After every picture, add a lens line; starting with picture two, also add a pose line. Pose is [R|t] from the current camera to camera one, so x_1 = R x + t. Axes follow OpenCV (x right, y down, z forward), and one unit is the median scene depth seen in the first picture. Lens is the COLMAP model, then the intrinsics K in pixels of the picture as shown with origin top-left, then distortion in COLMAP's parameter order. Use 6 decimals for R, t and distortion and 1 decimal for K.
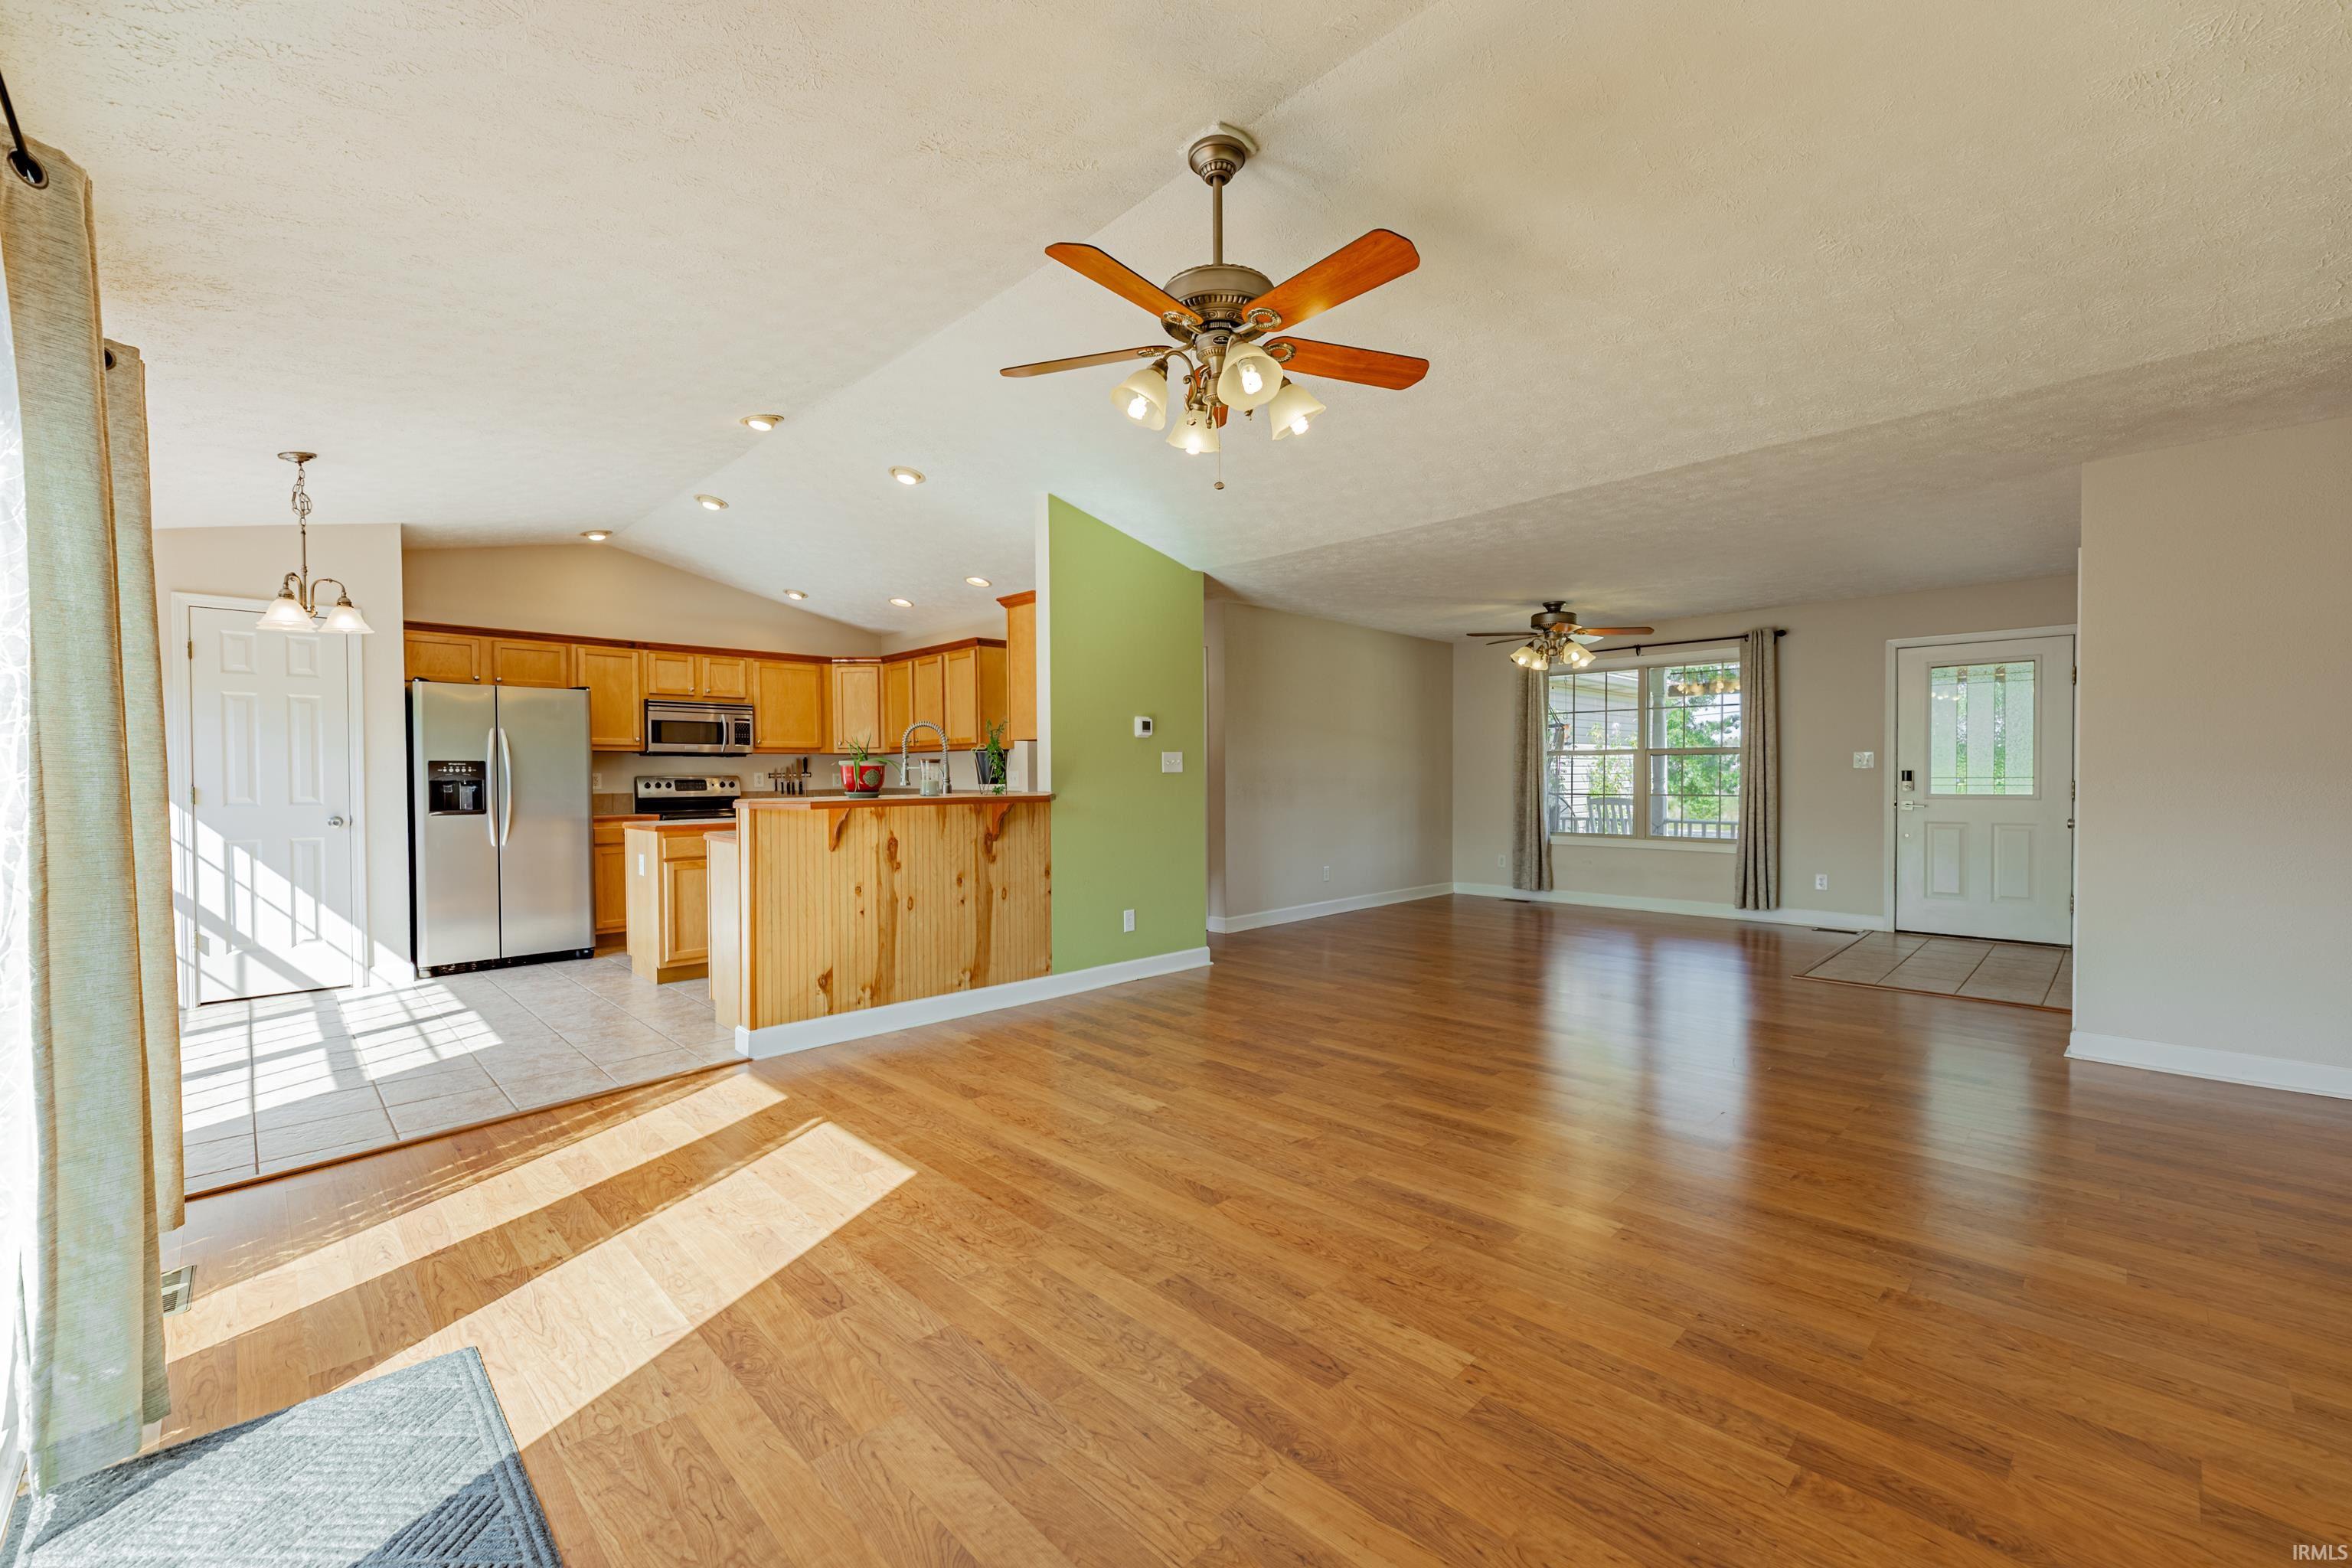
lens RADIAL K [[951.8, 0, 1163.1], [0, 951.8, 791.3], [0, 0, 1]] dist [0.004321, 0.000136]
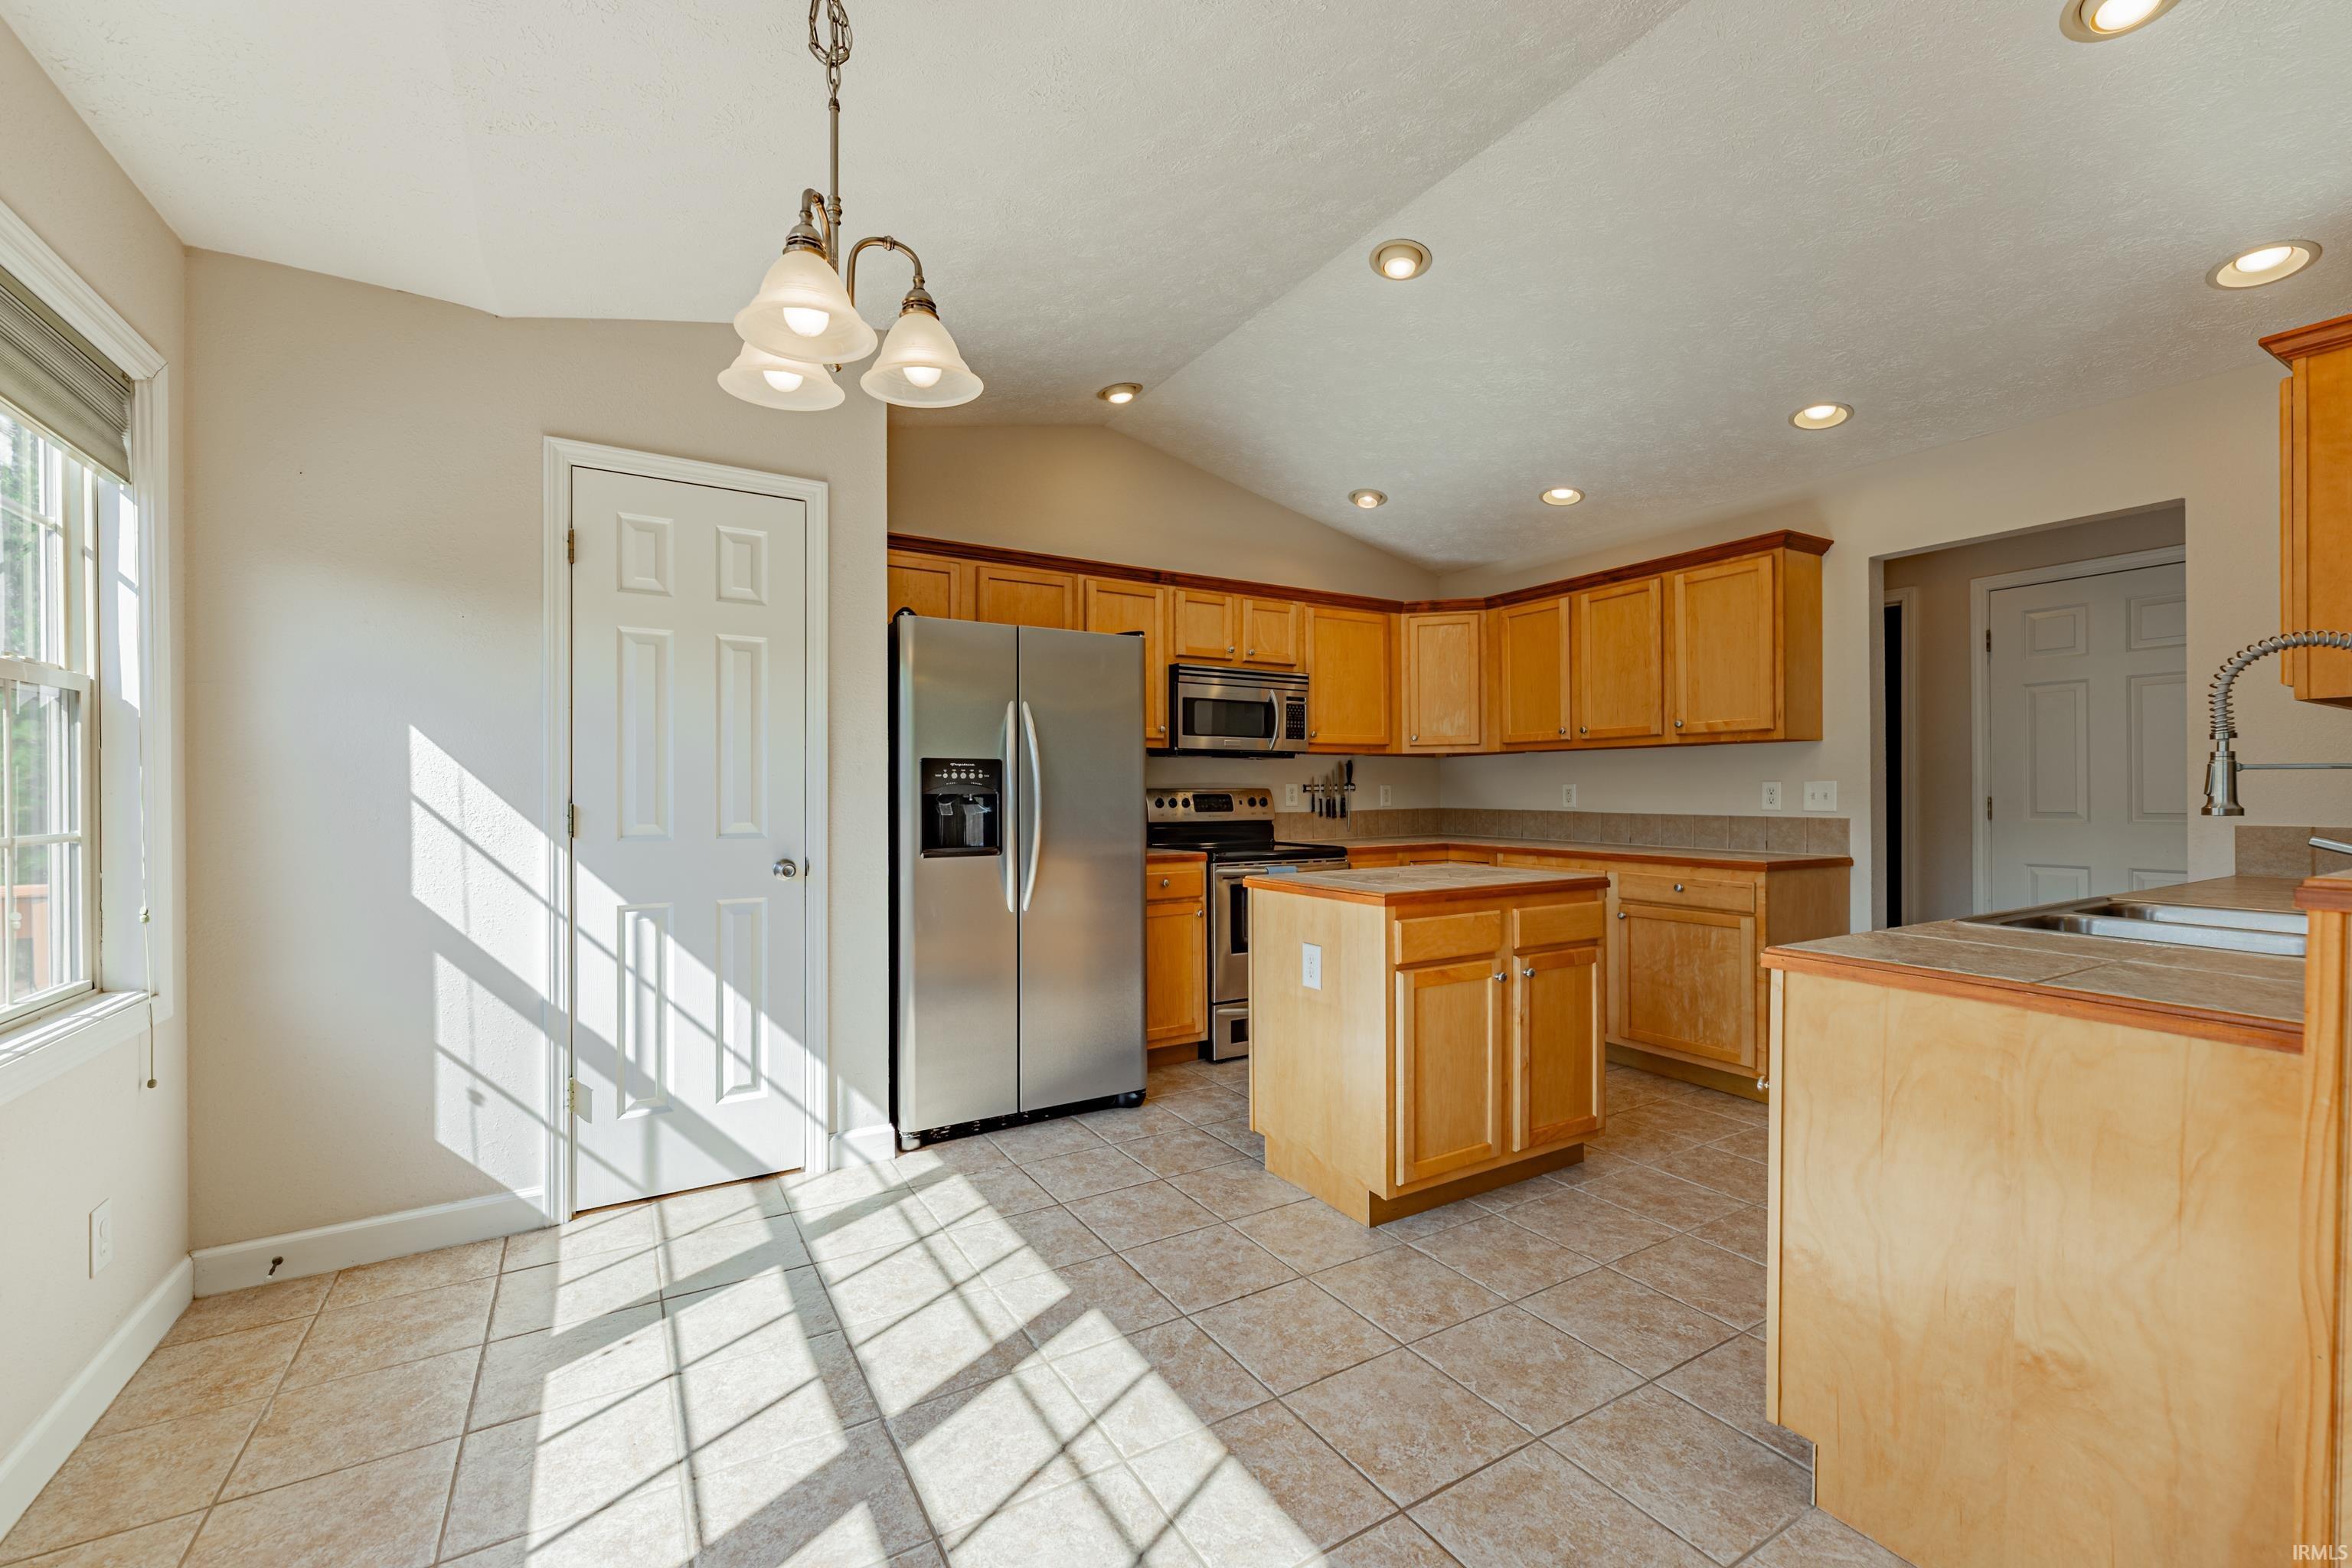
lens RADIAL K [[951.8, 0, 1160.1], [0, 951.8, 795.5], [0, 0, 1]] dist [0.004321, 0.000136]
pose [[0.971346, 0.006488, -0.237582, -0.425677], [-0.009409, 0.999893, -0.011163, -0.004491], [0.237484, 0.013079, 0.971303, 0.419652]]
